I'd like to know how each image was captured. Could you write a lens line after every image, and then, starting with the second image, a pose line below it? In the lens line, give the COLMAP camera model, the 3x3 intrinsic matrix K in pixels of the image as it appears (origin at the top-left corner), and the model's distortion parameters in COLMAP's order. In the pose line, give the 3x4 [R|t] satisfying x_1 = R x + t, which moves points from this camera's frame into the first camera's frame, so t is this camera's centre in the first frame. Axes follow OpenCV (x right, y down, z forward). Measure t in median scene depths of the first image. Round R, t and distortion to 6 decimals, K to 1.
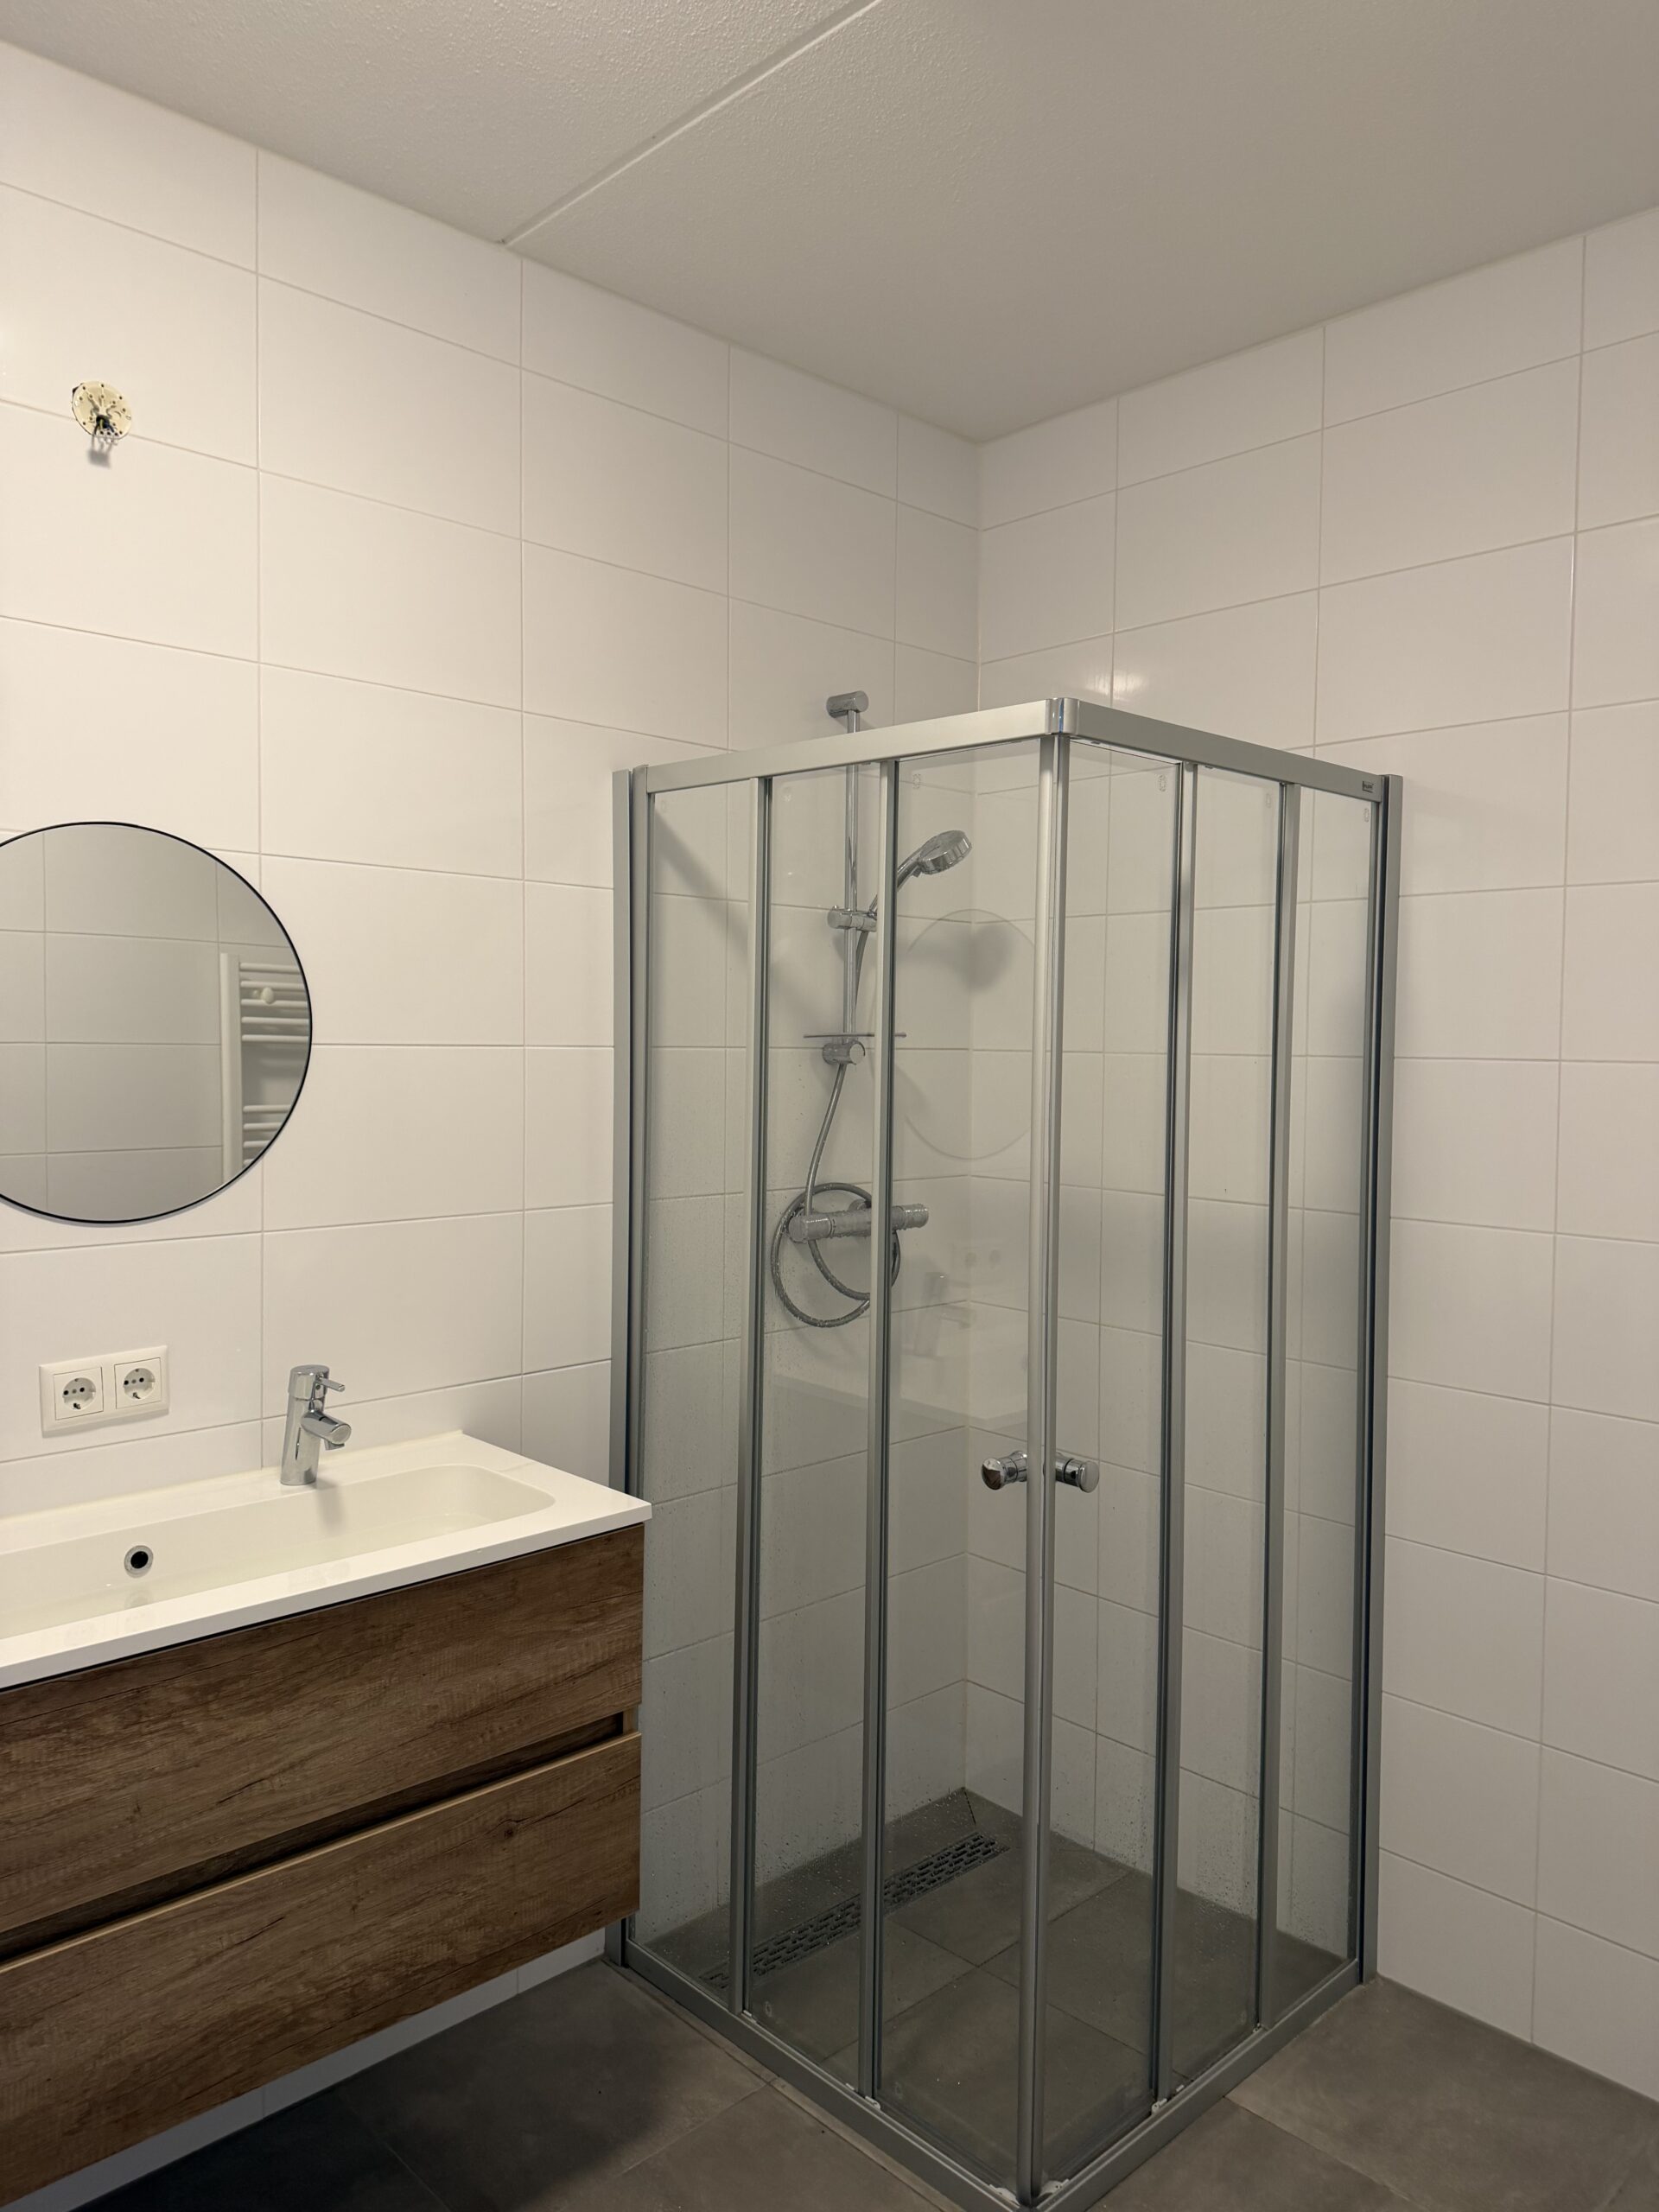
lens RADIAL K [[1557.0, 0, 828.1], [0, 1557.0, 1101.5], [0, 0, 1]] dist [-0.003350, -0.001717]
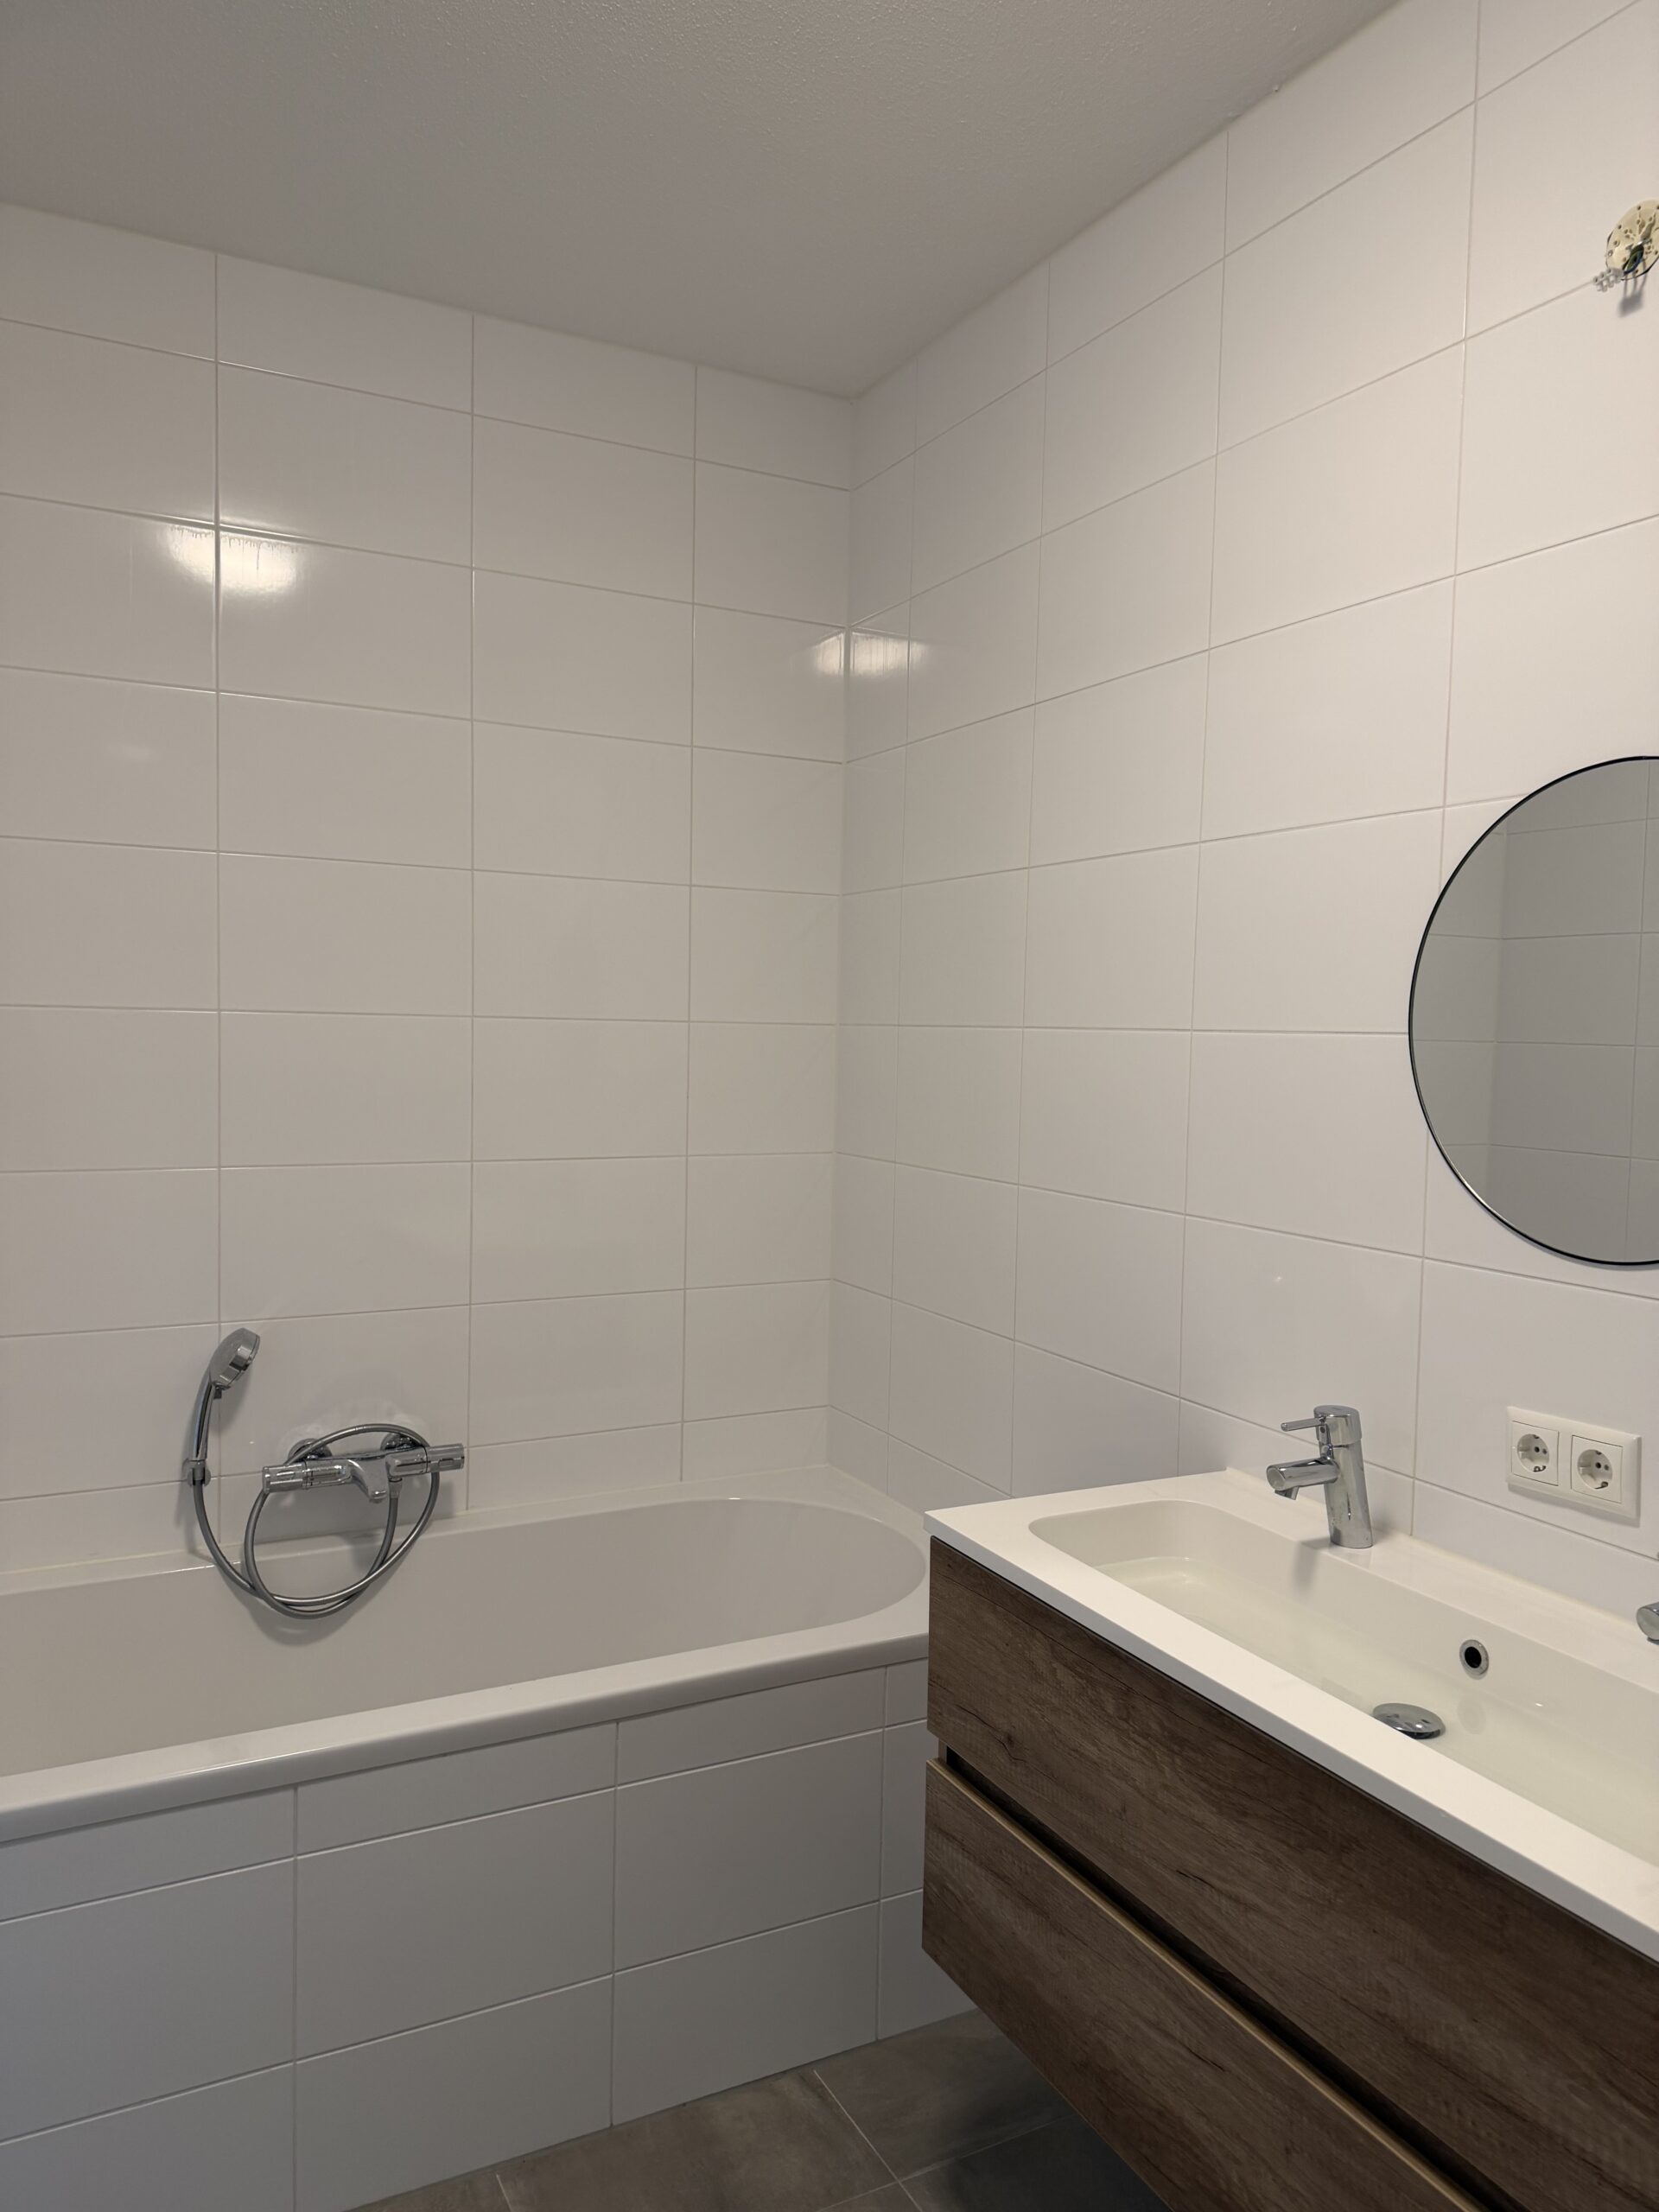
lens RADIAL K [[1557.0, 0, 827.5], [0, 1557.0, 1112.1], [0, 0, 1]] dist [-0.003350, -0.001717]
pose [[-0.276484, 0.039604, -0.960202, 0.488045], [-0.065758, 0.996029, 0.060016, -0.024339], [0.958766, 0.079734, -0.272782, 0.976854]]
